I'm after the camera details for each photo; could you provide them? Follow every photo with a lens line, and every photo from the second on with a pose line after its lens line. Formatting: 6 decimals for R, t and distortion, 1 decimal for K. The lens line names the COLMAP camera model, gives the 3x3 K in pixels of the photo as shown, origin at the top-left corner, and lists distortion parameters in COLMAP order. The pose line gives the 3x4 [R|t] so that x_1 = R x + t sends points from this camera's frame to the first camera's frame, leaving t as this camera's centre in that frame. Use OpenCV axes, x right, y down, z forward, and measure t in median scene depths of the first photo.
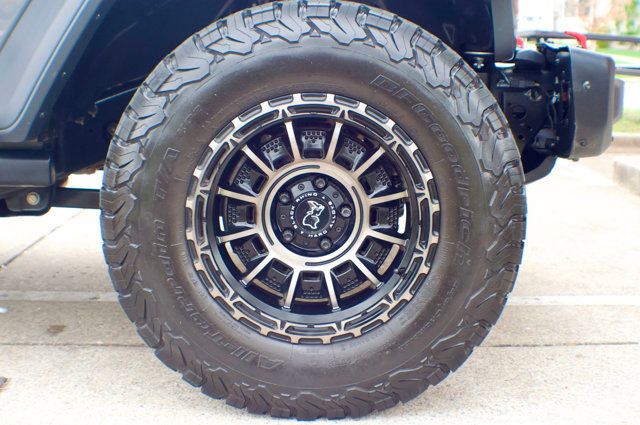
lens RADIAL K [[1007.4, 0, 321.6], [0, 1007.4, 215.3], [0, 0, 1]] dist [-0.271777, 0.000000]
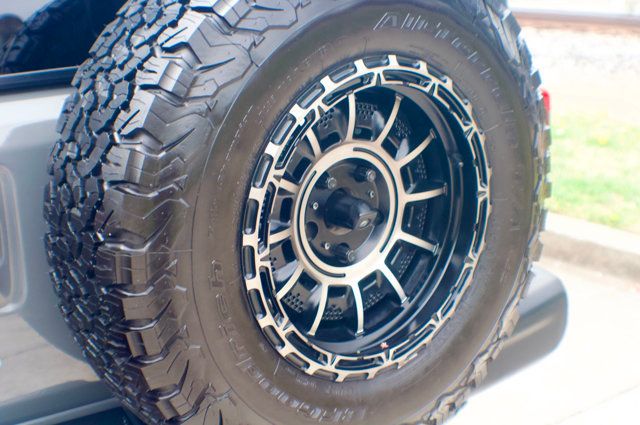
lens RADIAL K [[1007.4, 0, 320.7], [0, 1007.4, 212.4], [0, 0, 1]] dist [-0.271777, 0.000000]
pose [[0.754568, 0.022990, 0.655819, -0.543718], [-0.039262, 0.999177, 0.010148, -0.007639], [-0.655046, -0.033406, 0.754850, 0.447862]]
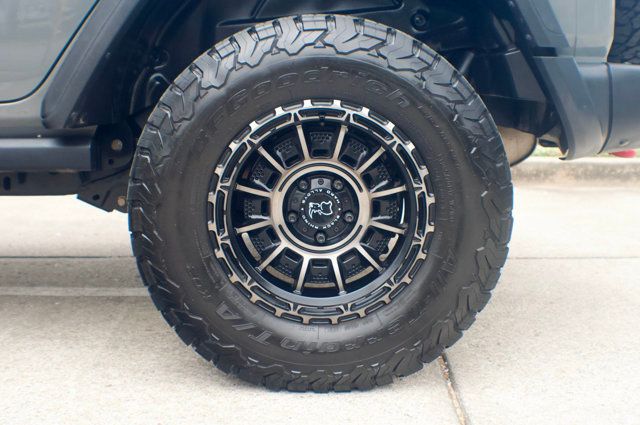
lens RADIAL K [[1007.4, 0, 324.2], [0, 1007.4, 207.6], [0, 0, 1]] dist [-0.271777, 0.000000]
pose [[0.999675, -0.008615, 0.024004, -0.032687], [0.008902, 0.999890, -0.011905, 0.012754], [-0.023899, 0.012115, 0.999641, -0.116105]]
